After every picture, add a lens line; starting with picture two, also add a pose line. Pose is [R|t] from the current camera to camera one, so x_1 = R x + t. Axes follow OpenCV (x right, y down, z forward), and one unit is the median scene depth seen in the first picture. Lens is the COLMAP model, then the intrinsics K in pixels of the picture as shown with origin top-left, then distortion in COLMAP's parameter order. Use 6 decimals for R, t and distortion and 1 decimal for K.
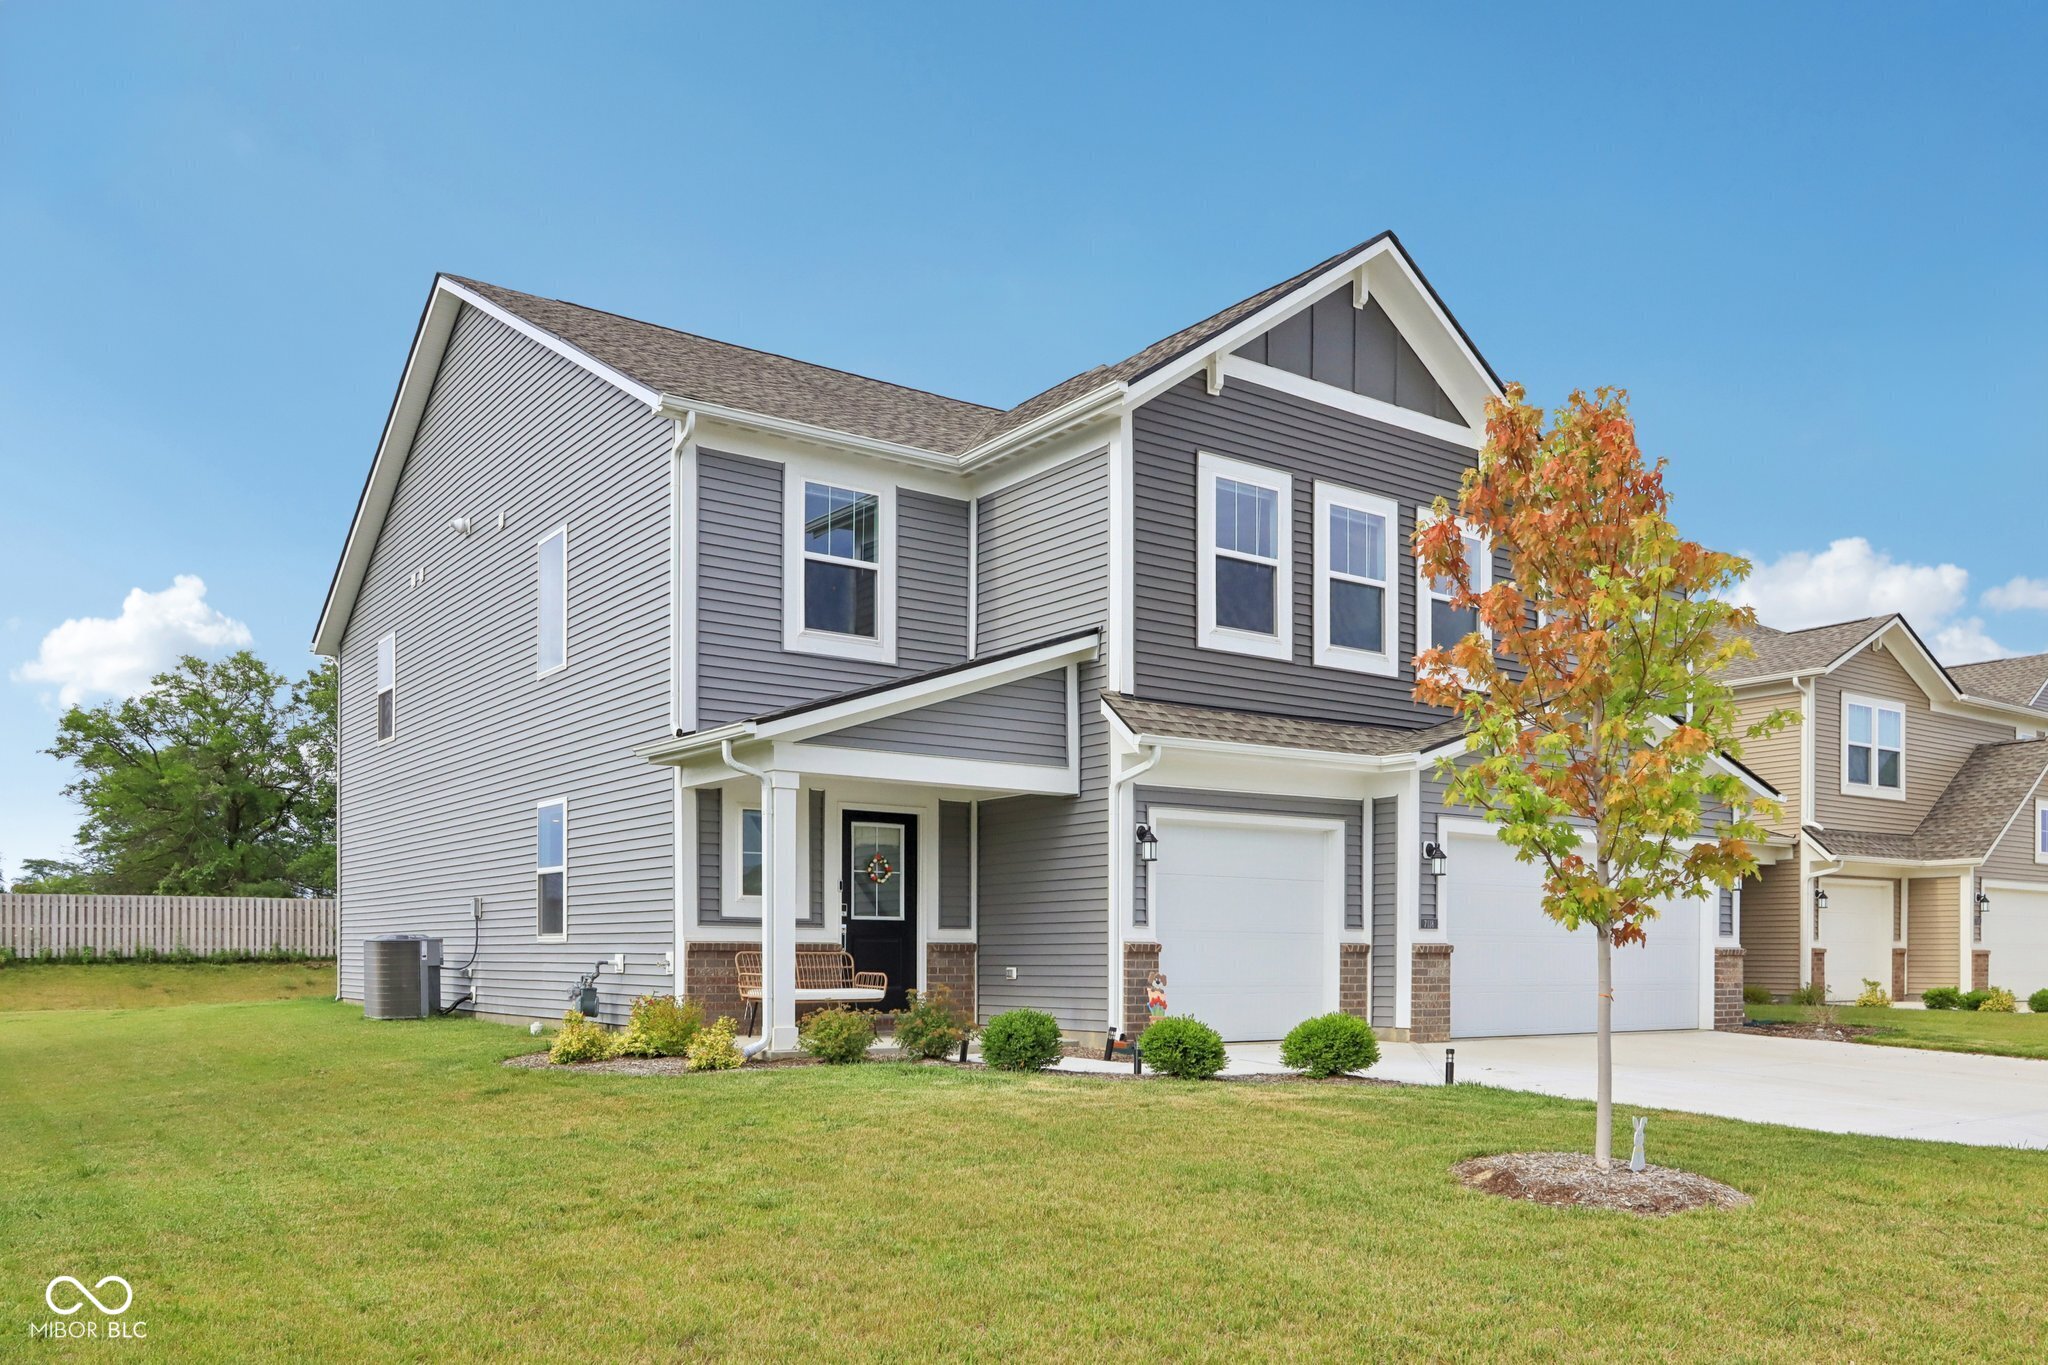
lens RADIAL K [[1554.8, 0, 1024.0], [0, 1554.8, 682.5], [0, 0, 1]] dist [-0.004582, -0.000325]
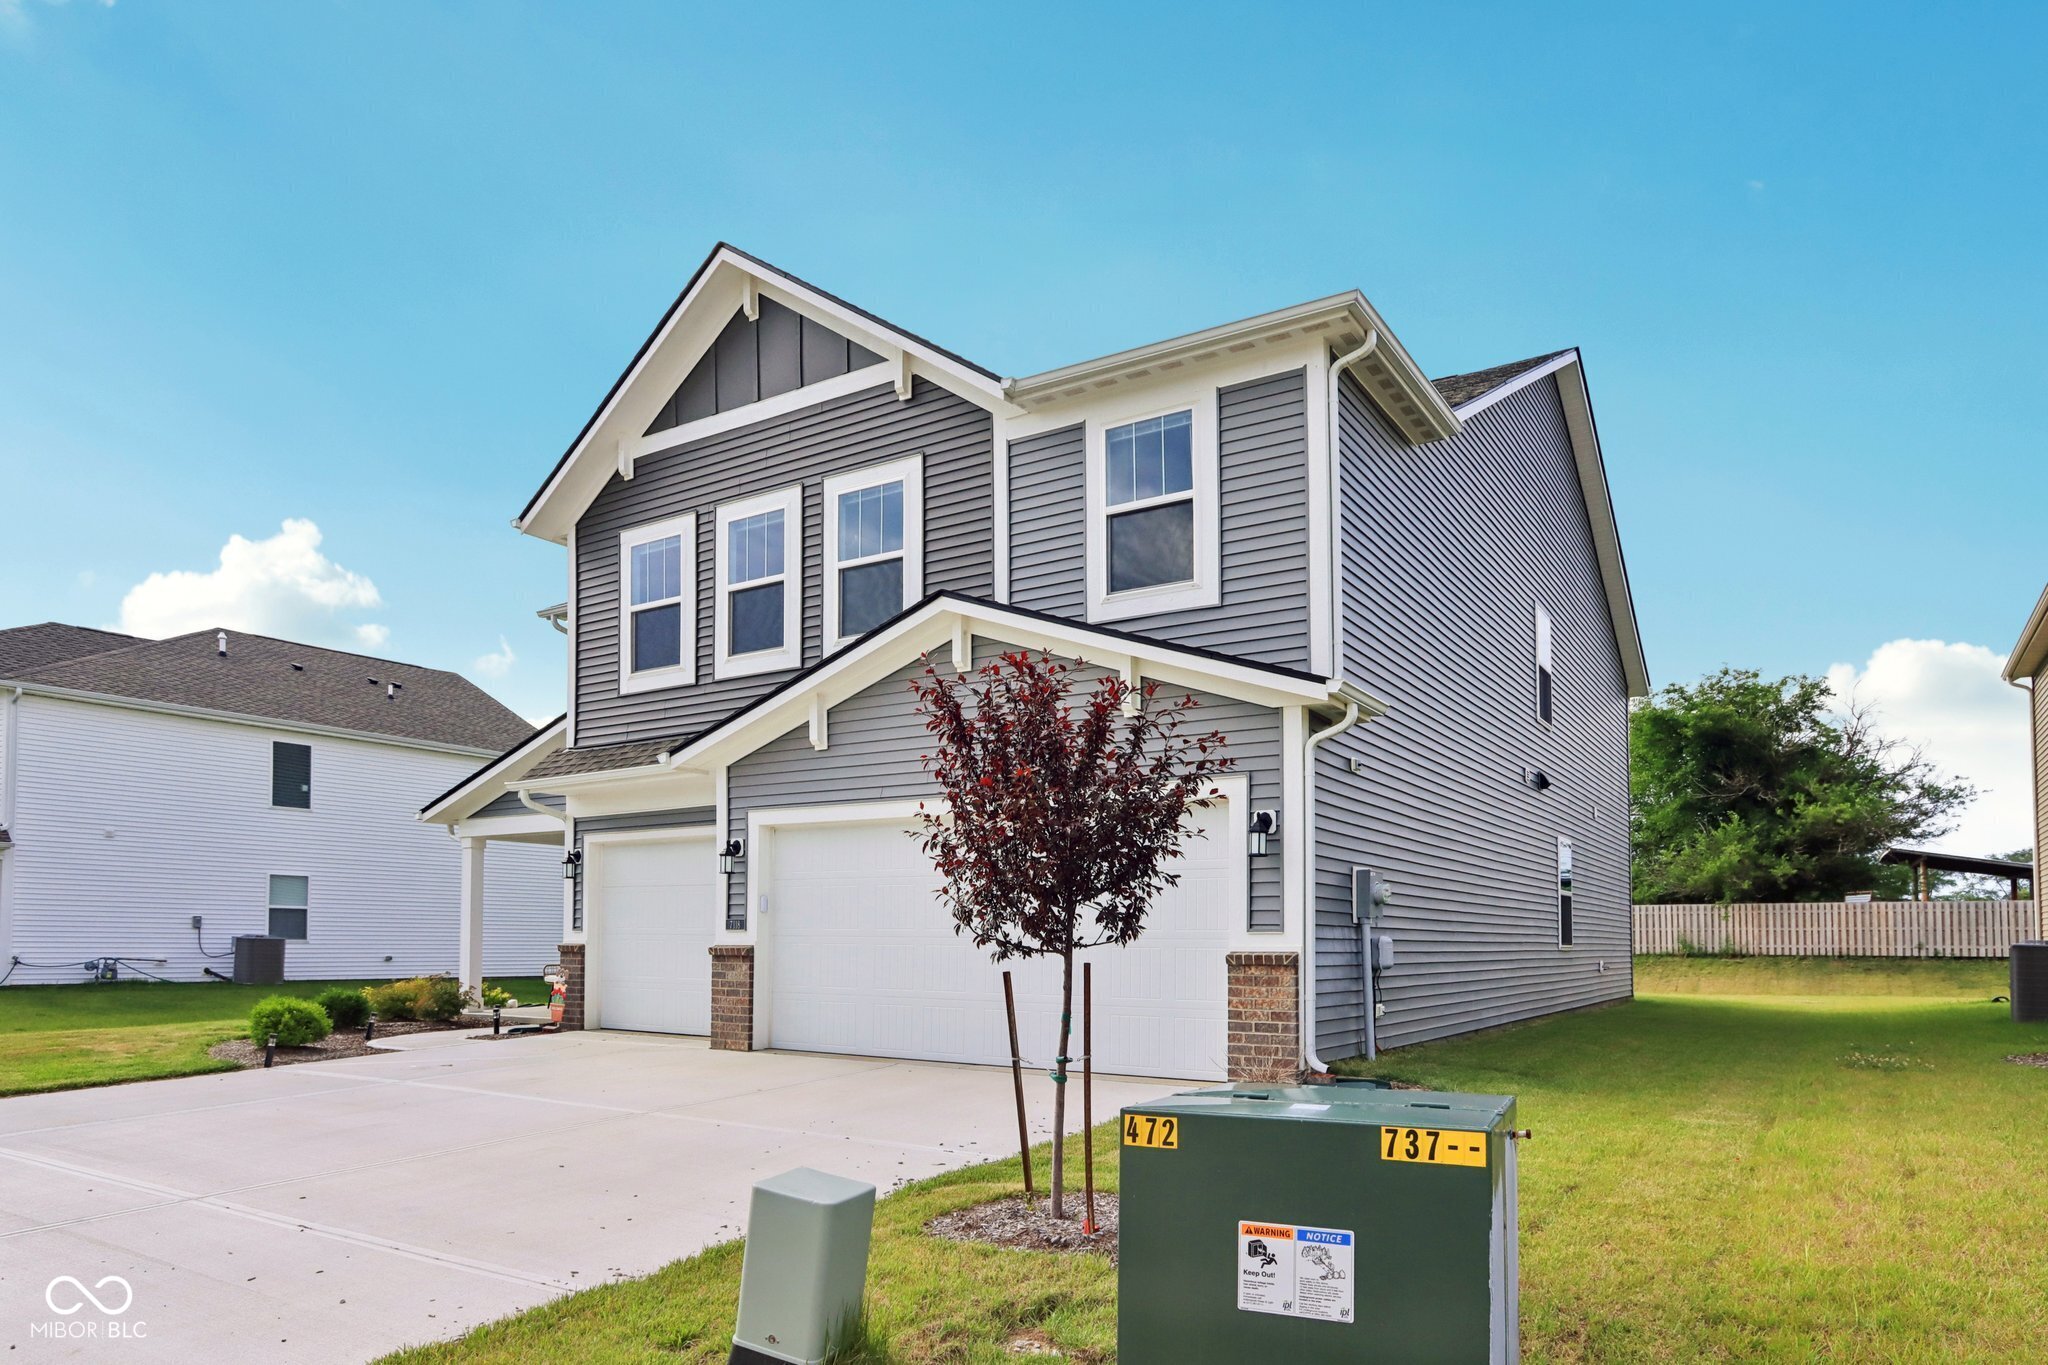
lens RADIAL K [[1312.7, 0, 1024.0], [0, 1312.7, 682.5], [0, 0, 1]] dist [-0.021951, -0.000805]
pose [[0.335989, -0.185746, -0.923369, 1.062540], [0.156596, 0.977733, -0.139701, 0.145443], [0.928757, -0.097658, 0.357594, 0.864570]]
